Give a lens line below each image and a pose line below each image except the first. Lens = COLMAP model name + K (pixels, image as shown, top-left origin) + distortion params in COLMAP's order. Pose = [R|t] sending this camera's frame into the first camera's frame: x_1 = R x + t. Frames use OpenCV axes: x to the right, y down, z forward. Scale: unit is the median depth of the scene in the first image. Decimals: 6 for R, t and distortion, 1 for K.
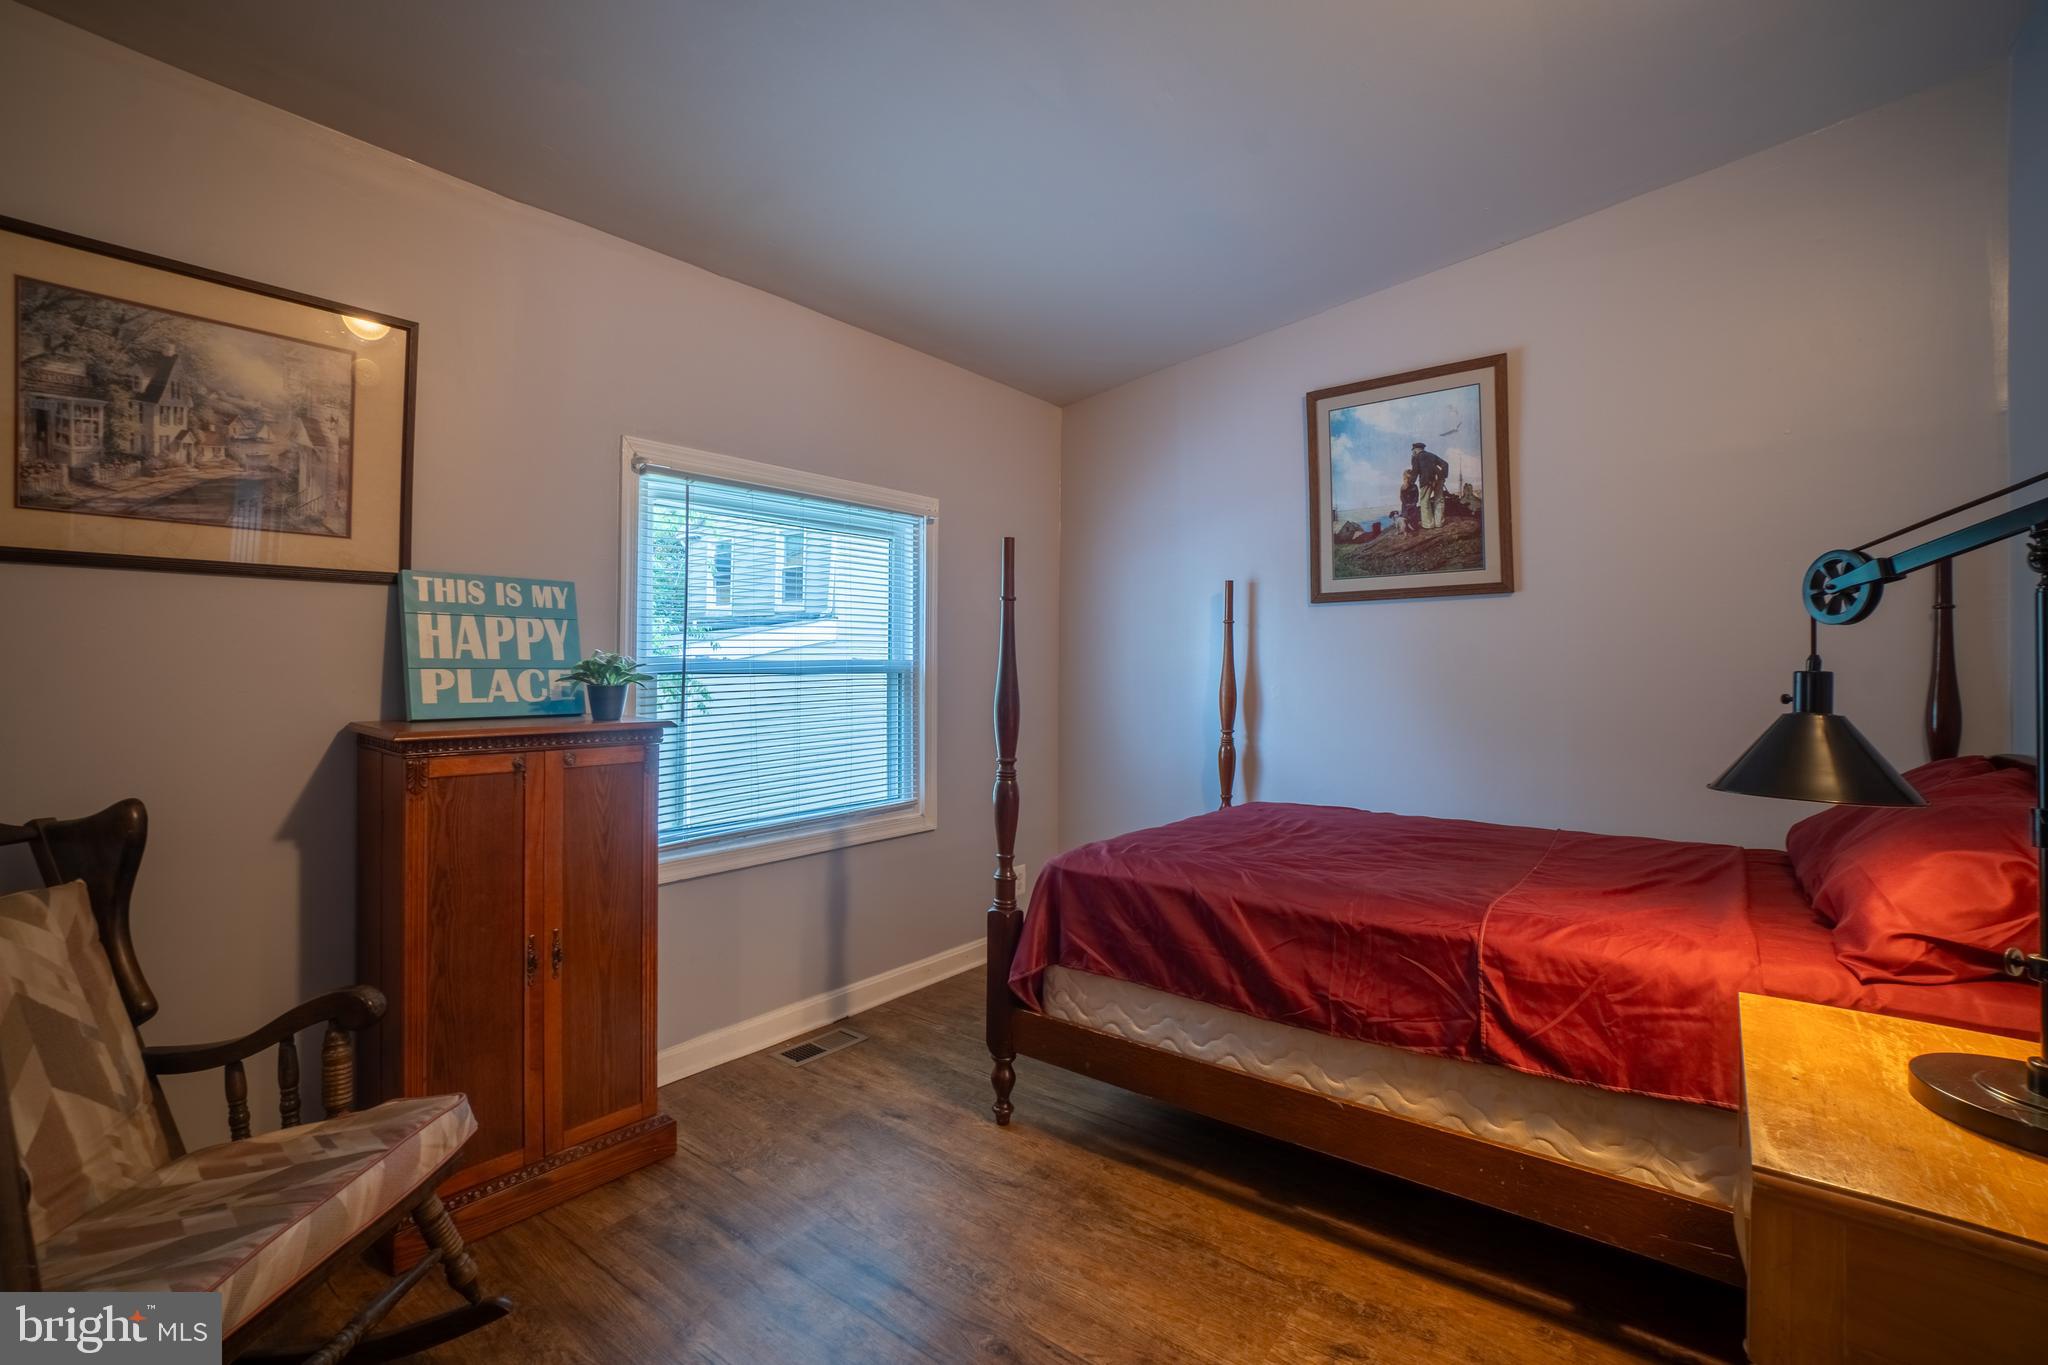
lens RADIAL K [[928.1, 0, 1019.5], [0, 928.1, 655.0], [0, 0, 1]] dist [-0.060289, 0.025635]
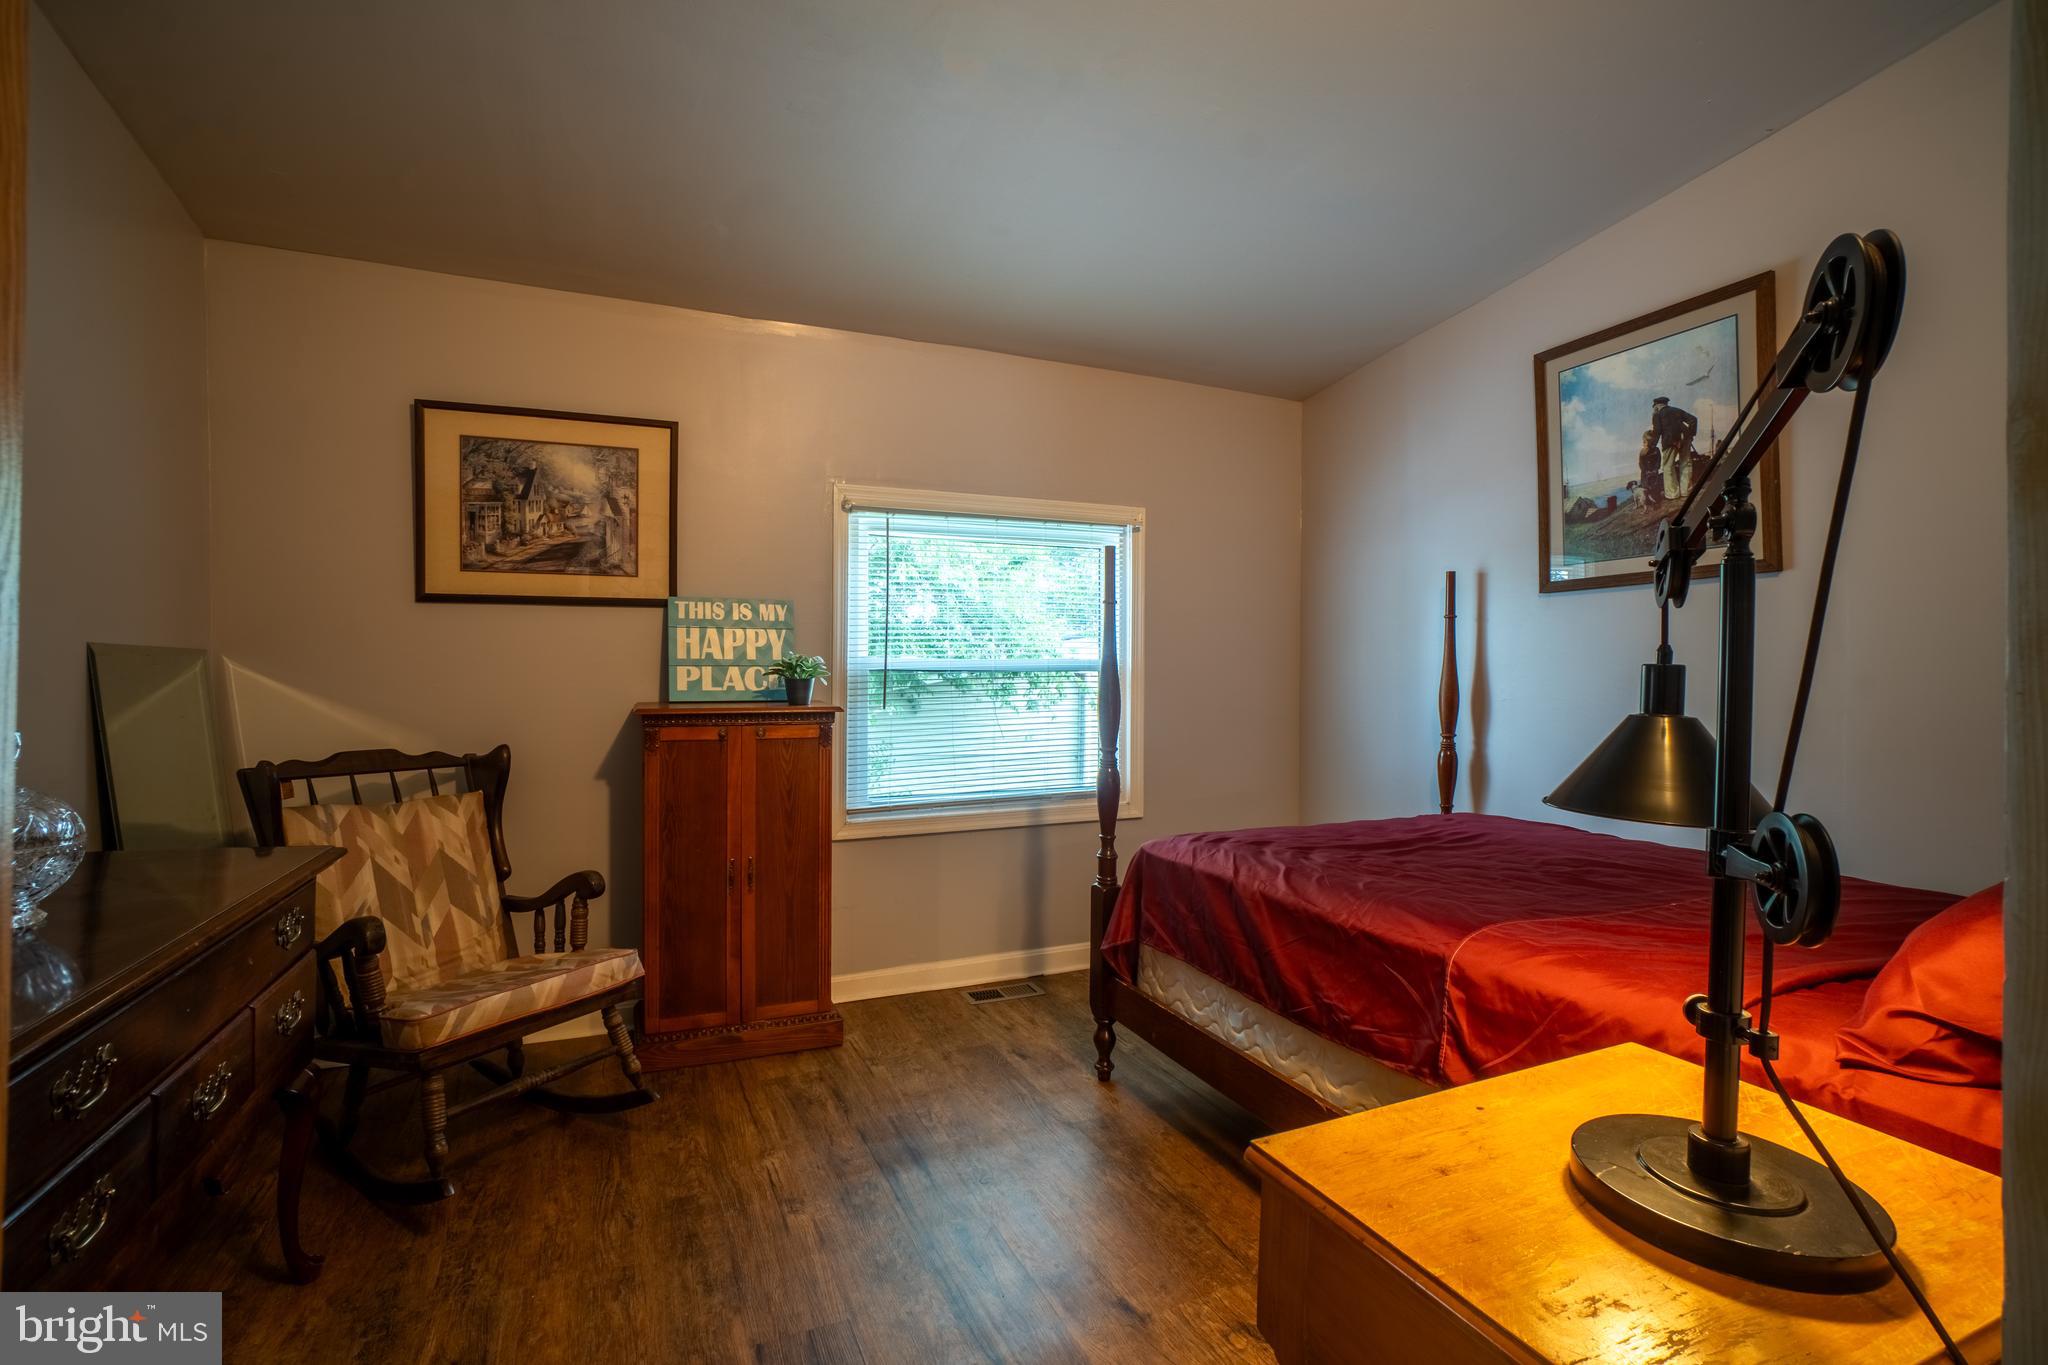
lens RADIAL K [[938.2, 0, 1019.2], [0, 938.2, 666.9], [0, 0, 1]] dist [-0.057131, 0.026666]
pose [[0.877948, -0.000205, -0.478756, 0.473088], [0.005347, 0.999942, 0.009379, 0.005404], [0.478727, -0.010794, 0.877898, -0.024630]]
